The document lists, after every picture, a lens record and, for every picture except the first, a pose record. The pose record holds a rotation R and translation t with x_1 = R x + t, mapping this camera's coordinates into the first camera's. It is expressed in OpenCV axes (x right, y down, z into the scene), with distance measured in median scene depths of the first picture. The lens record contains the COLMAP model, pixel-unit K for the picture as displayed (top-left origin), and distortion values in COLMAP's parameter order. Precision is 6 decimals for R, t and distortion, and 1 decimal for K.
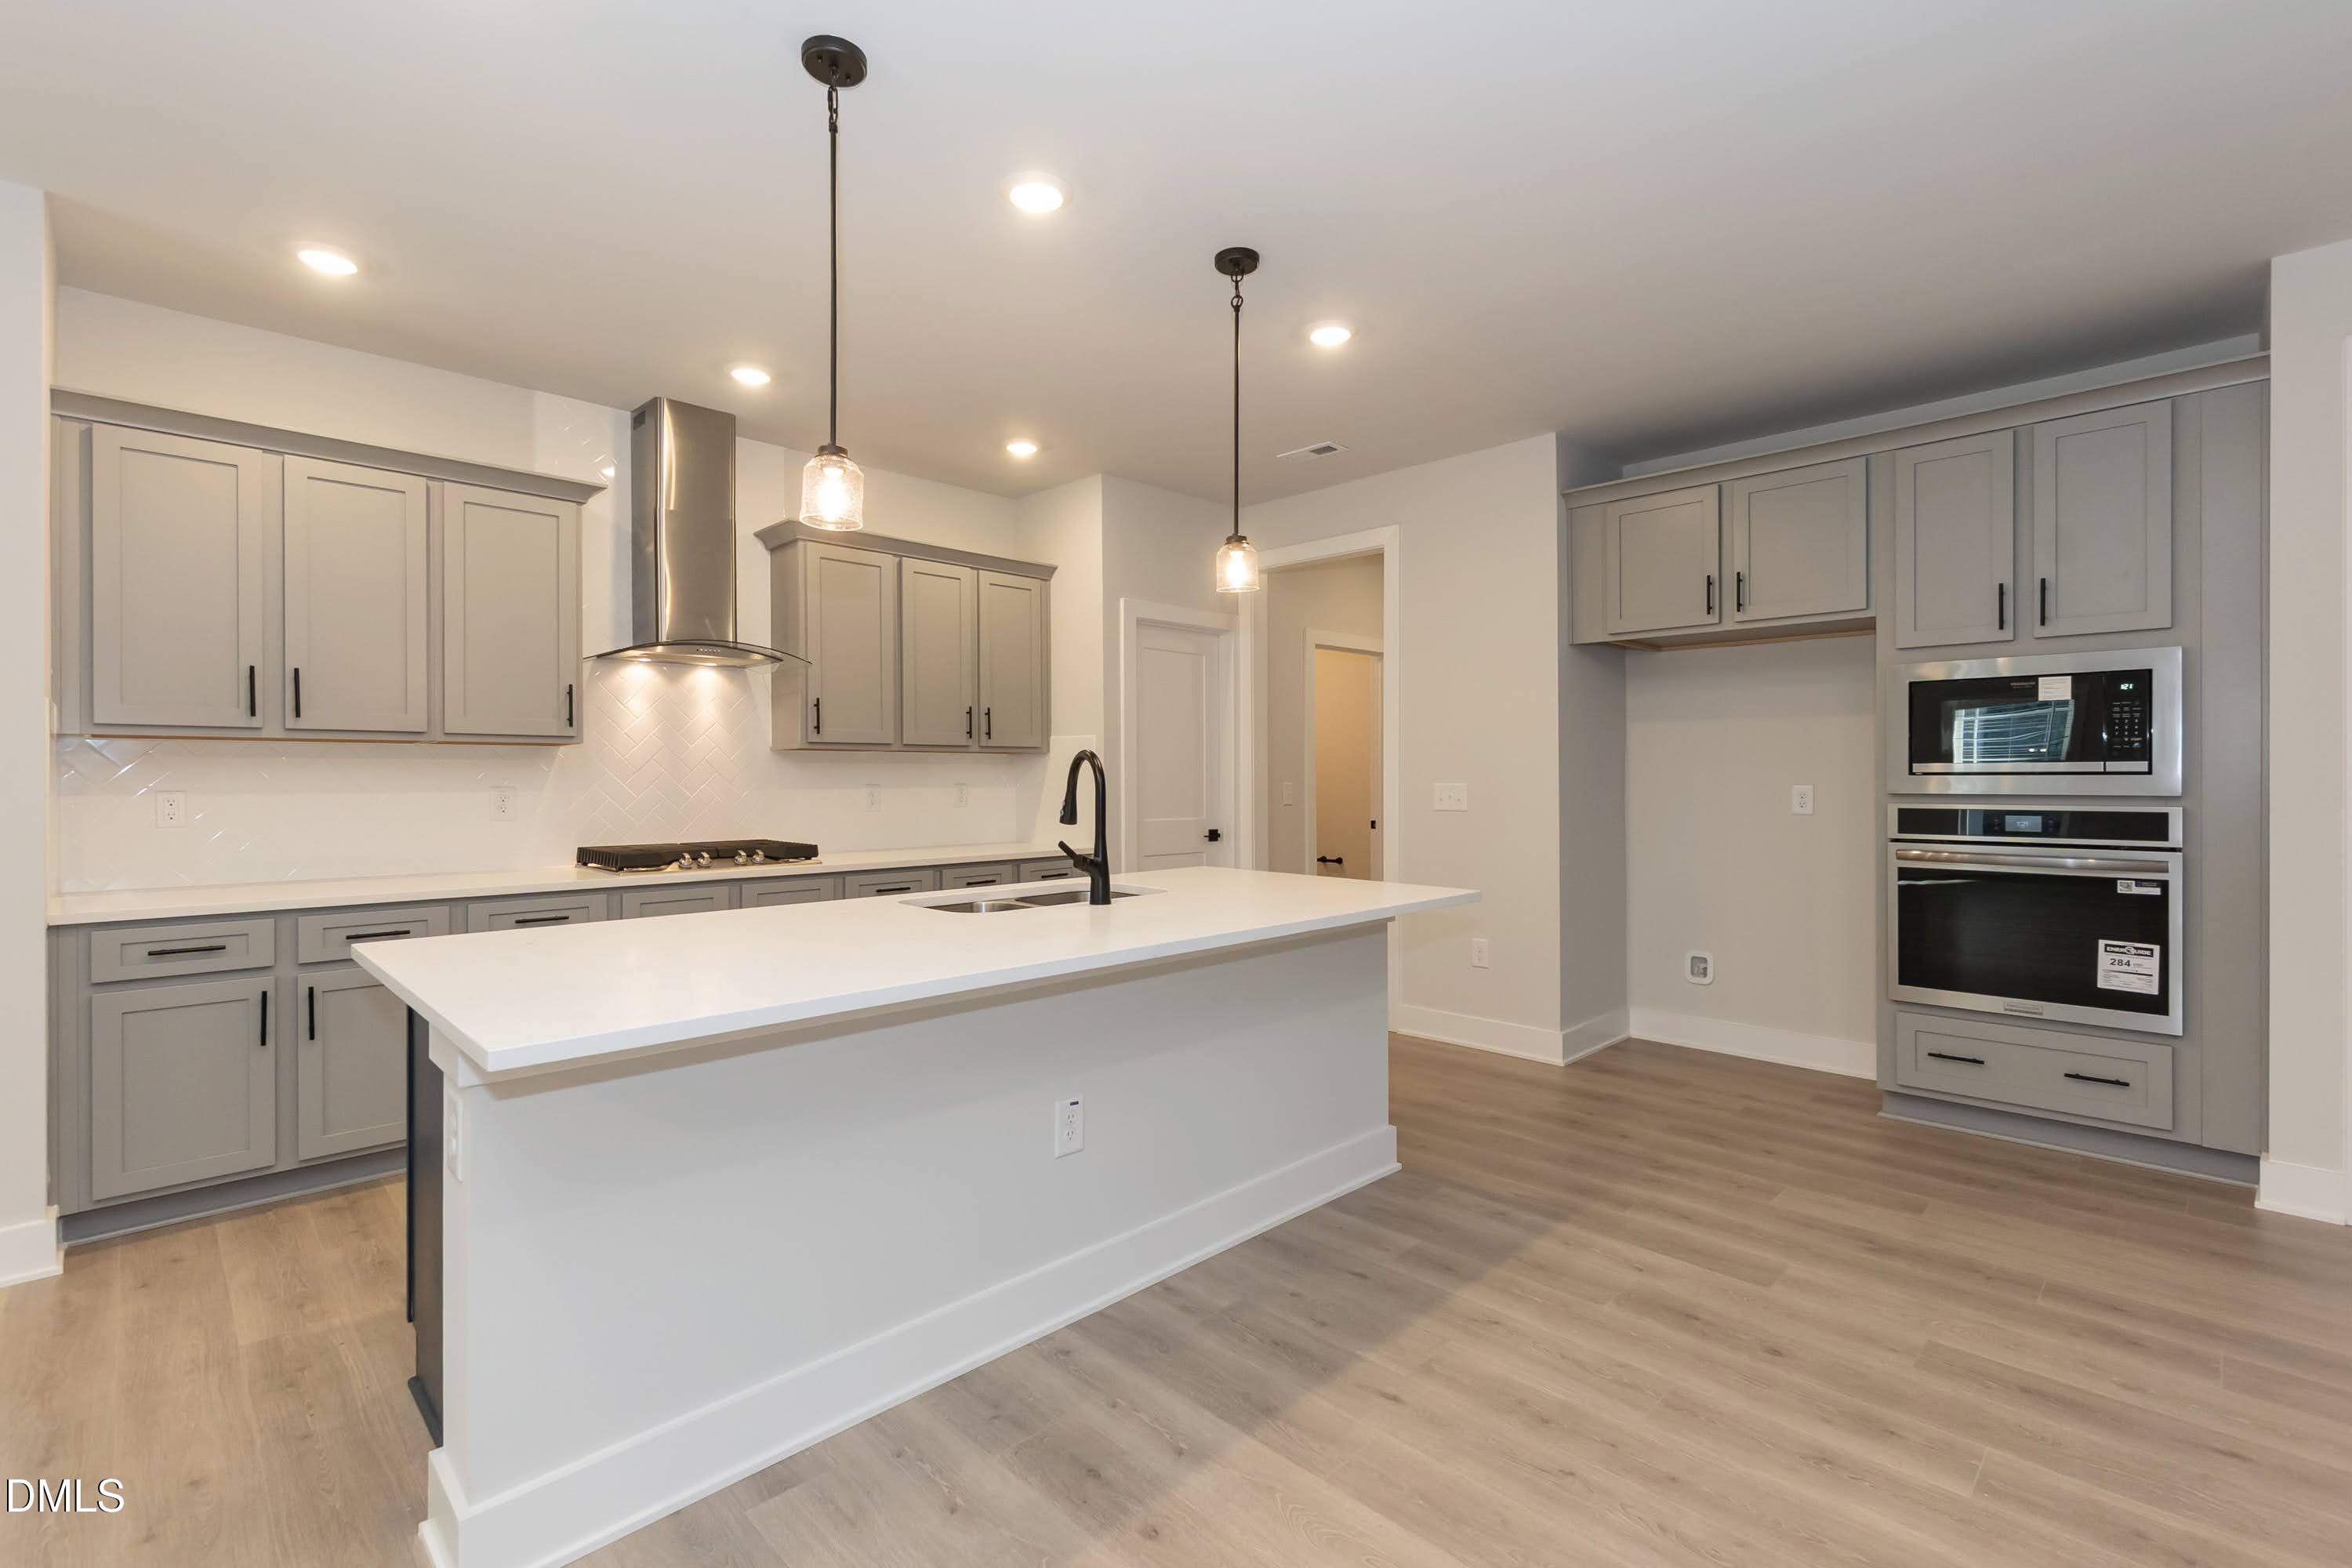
lens RADIAL K [[1045.4, 0, 1180.2], [0, 1045.4, 779.6], [0, 0, 1]] dist [0.000336, -0.000192]
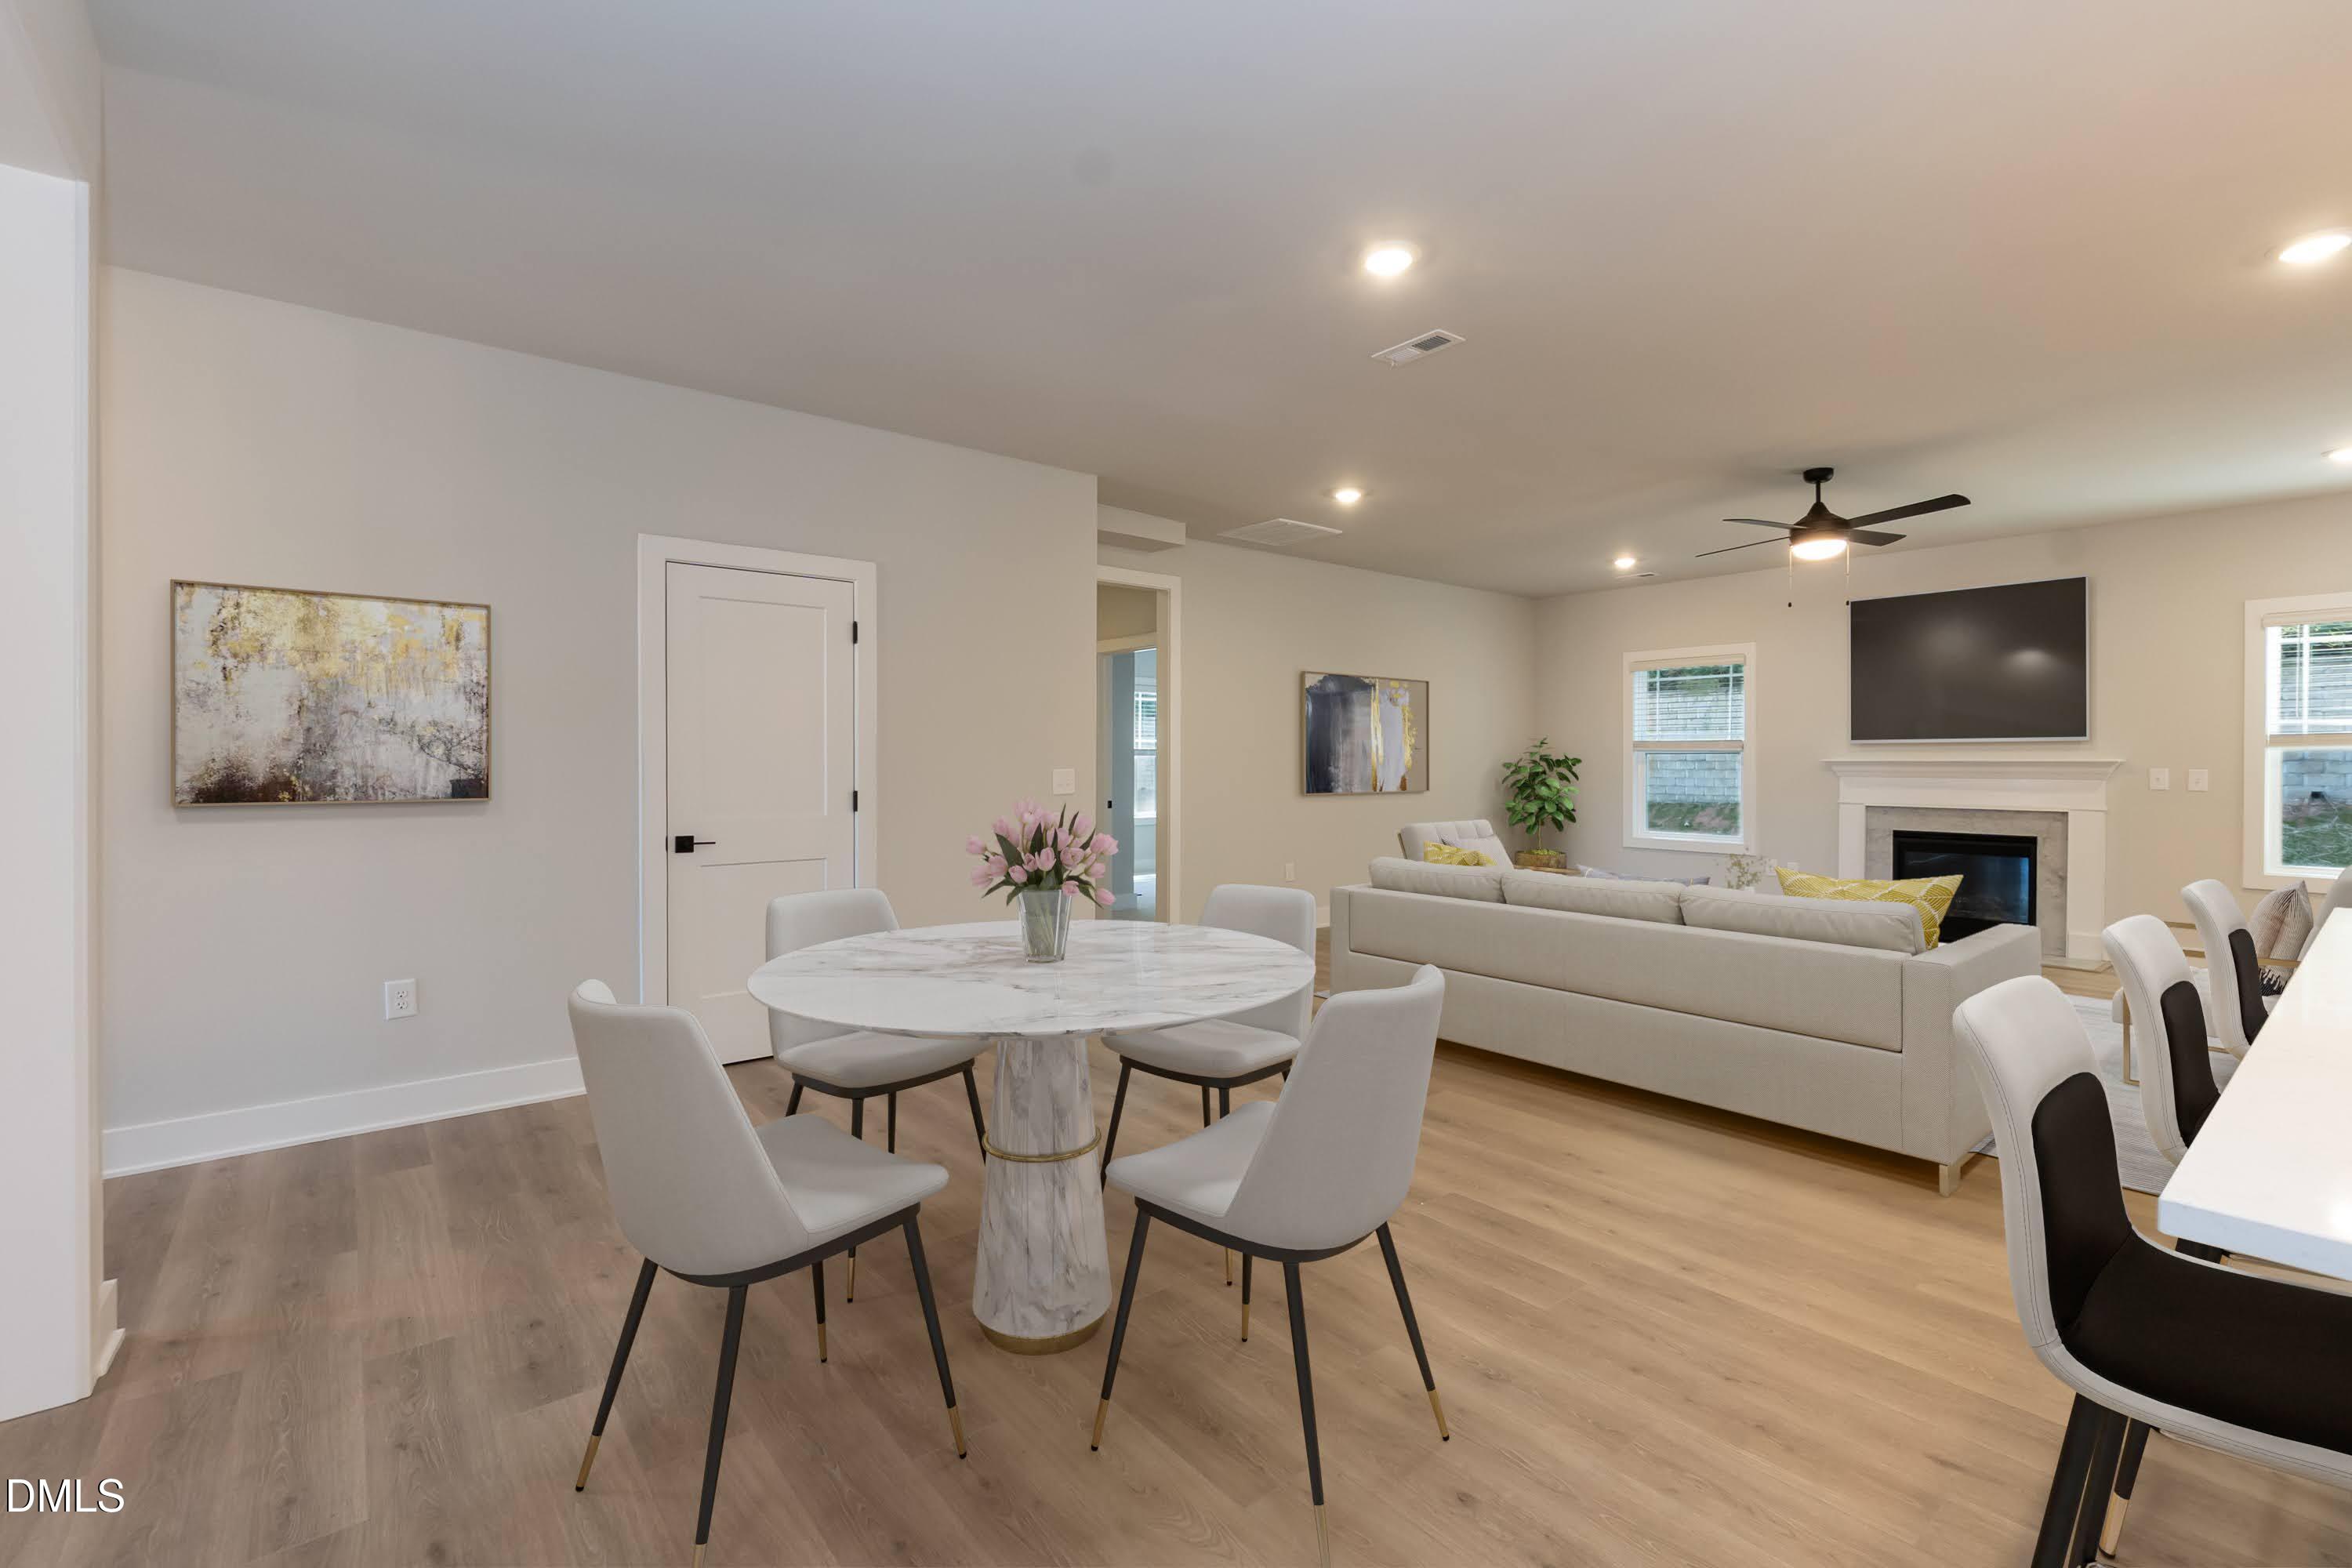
lens RADIAL K [[1038.0, 0, 1167.1], [0, 1038.0, 770.9], [0, 0, 1]] dist [-0.000462, -0.000190]
pose [[-0.994248, 0.000298, 0.107104, 0.487372], [0.001602, 0.999926, 0.012084, -0.003279], [-0.107092, 0.012186, -0.994174, 1.234366]]
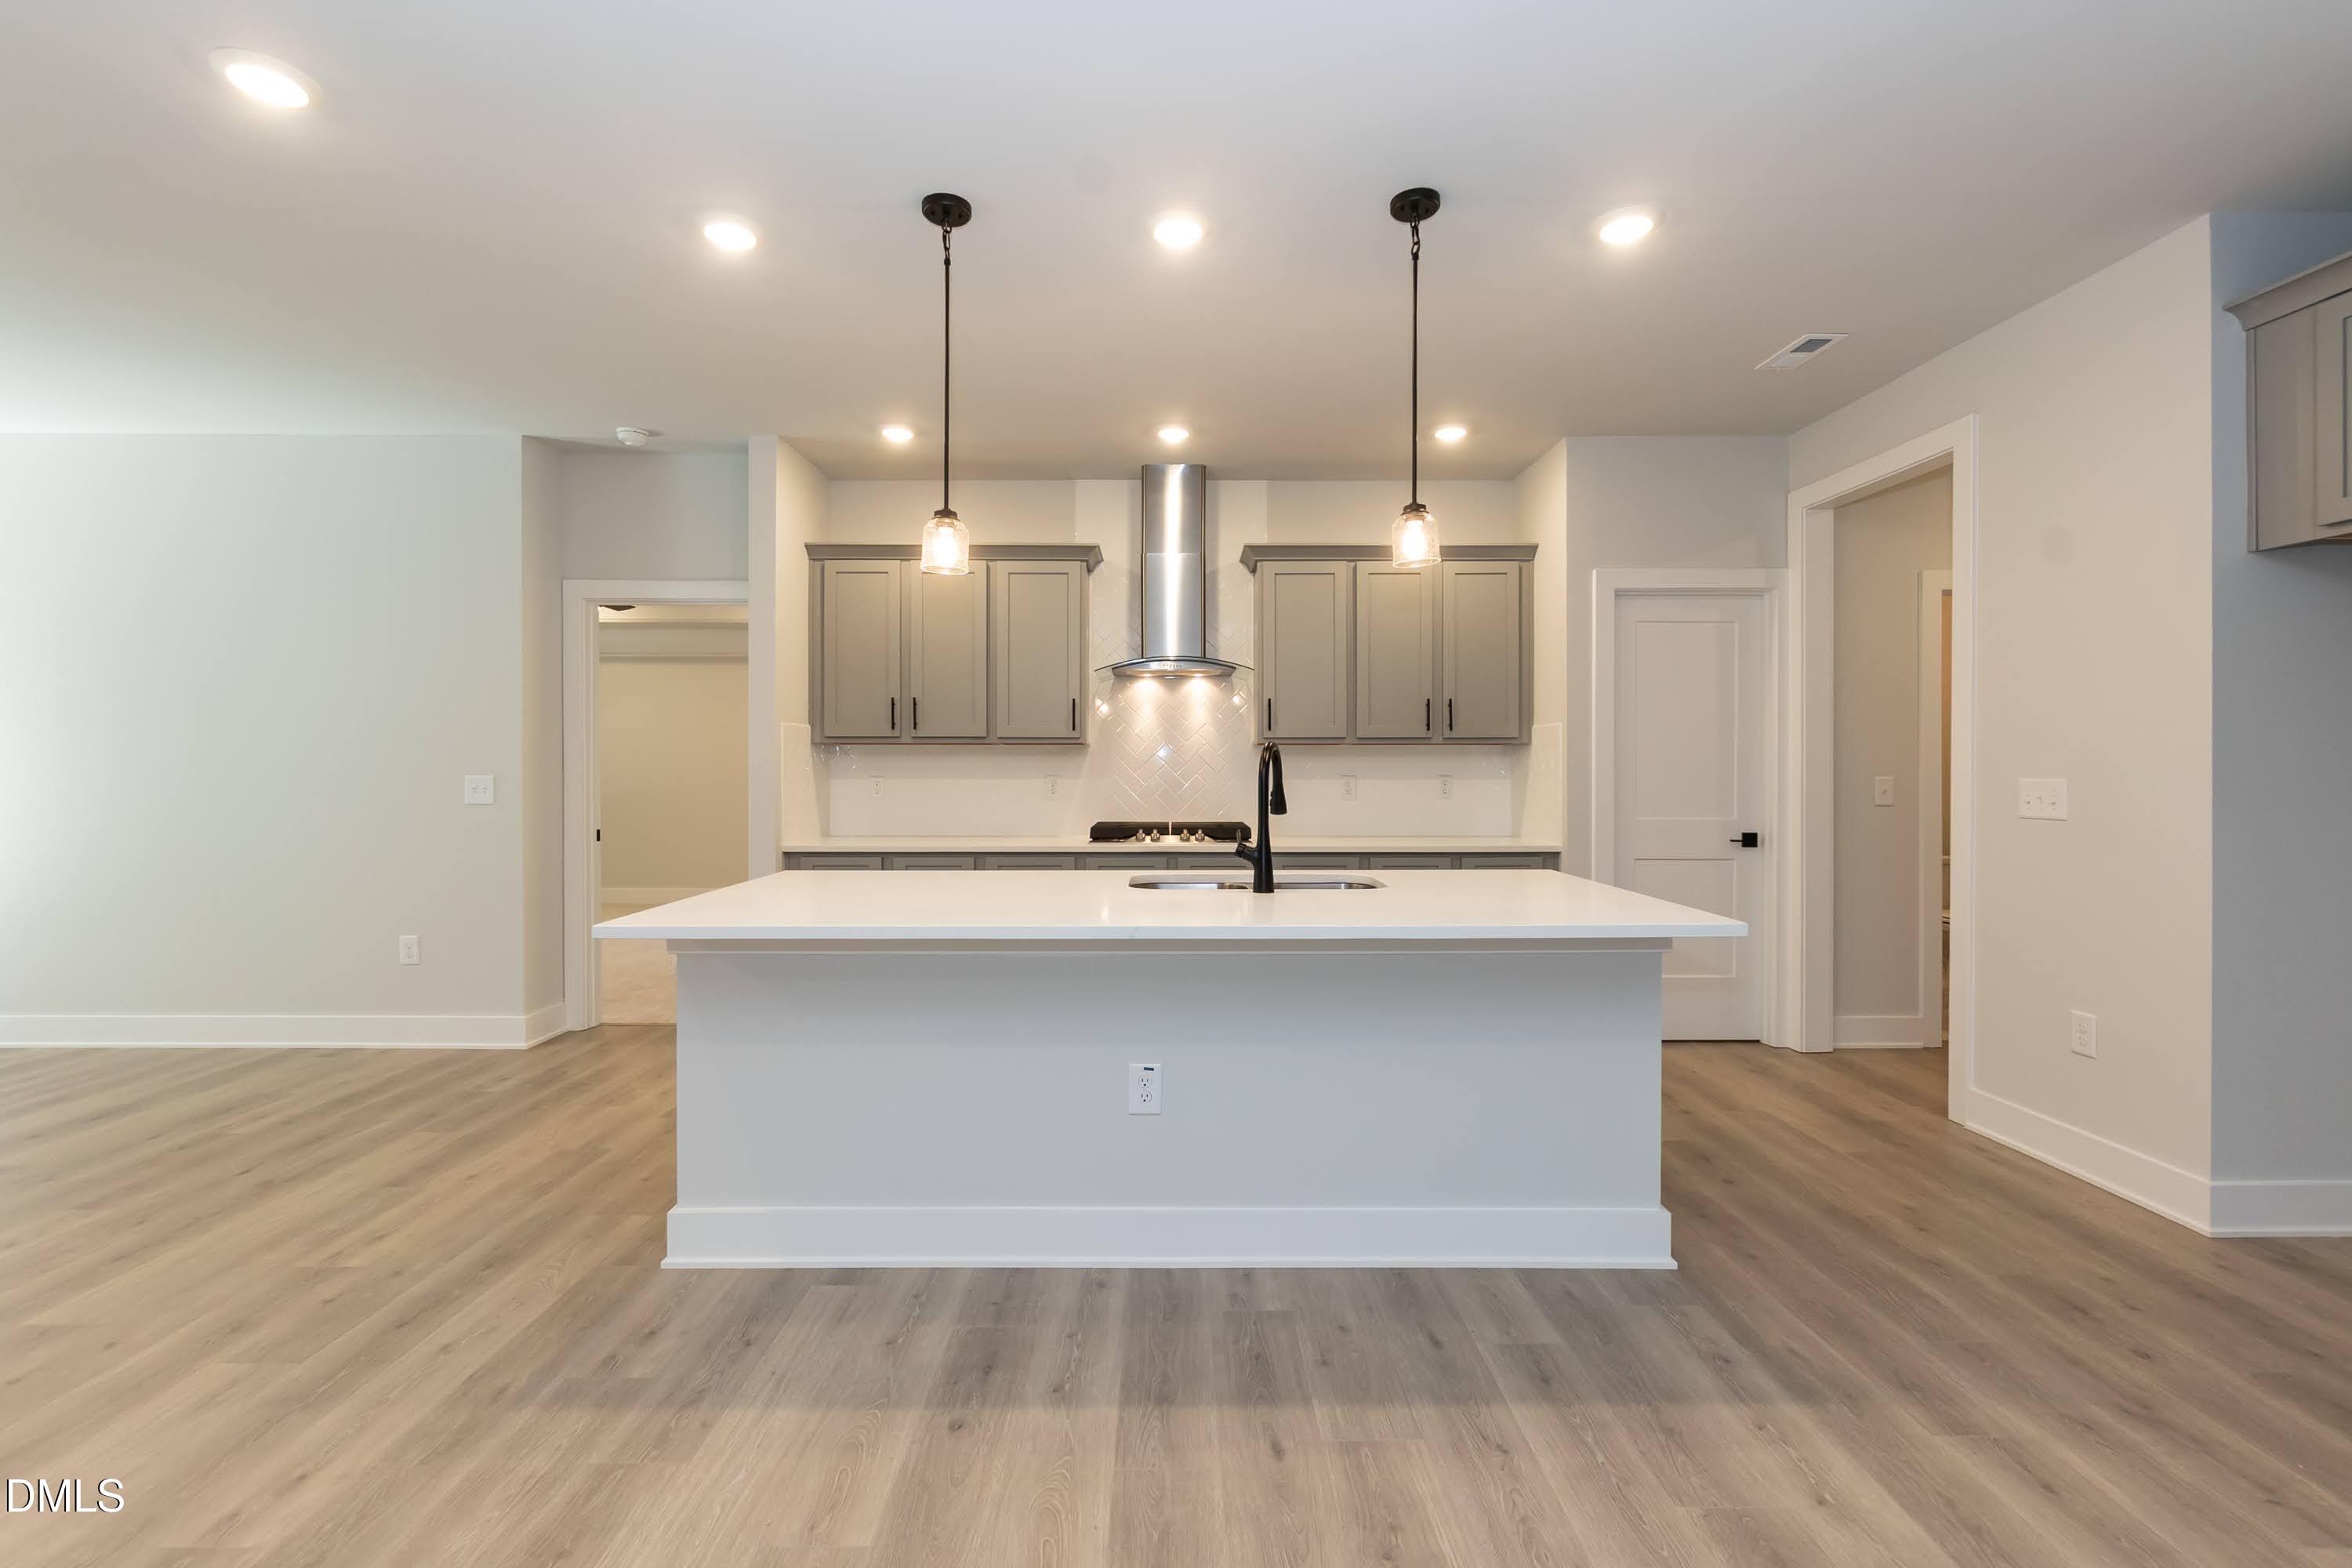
lens RADIAL K [[1016.9, 0, 1169.9], [0, 1016.9, 777.3], [0, 0, 1]] dist [-0.002660, 0.000155]
pose [[0.711224, 0.007215, -0.702929, 0.481438], [-0.003341, 0.999971, 0.006883, -0.000141], [0.702958, -0.002547, 0.711227, 0.195748]]
